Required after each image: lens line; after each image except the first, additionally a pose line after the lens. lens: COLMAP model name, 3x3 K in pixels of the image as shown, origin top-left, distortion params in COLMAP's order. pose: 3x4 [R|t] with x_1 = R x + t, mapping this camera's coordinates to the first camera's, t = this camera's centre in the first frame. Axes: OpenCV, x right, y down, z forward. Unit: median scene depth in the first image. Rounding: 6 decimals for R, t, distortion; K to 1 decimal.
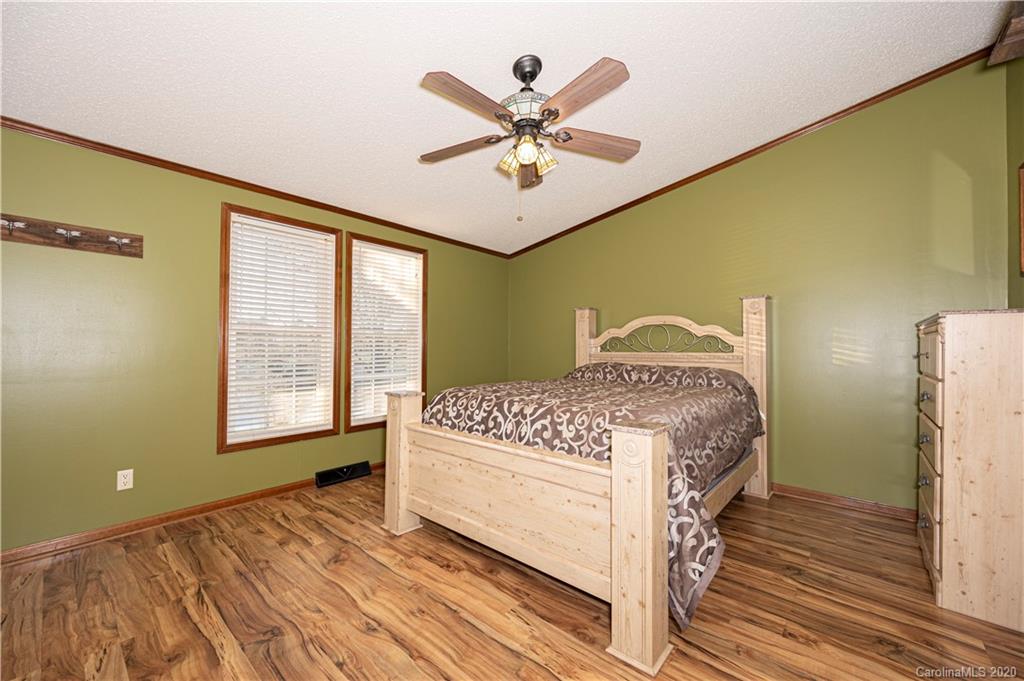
lens RADIAL K [[403.9, 0, 507.8], [0, 403.9, 345.4], [0, 0, 1]] dist [-0.002176, 0.000116]
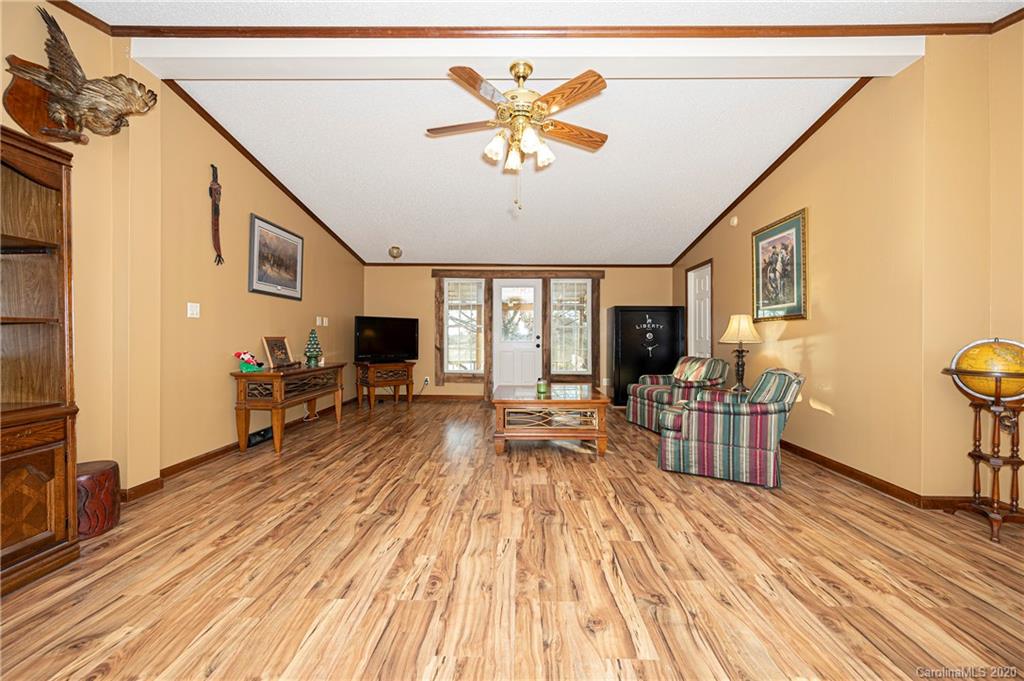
lens RADIAL K [[403.9, 0, 513.0], [0, 403.9, 335.8], [0, 0, 1]] dist [-0.002176, 0.000116]
pose [[0.649476, -0.002081, -0.760379, -0.125029], [0.011679, 0.999906, 0.007239, 0.000635], [0.760293, -0.013581, 0.649439, 0.111250]]
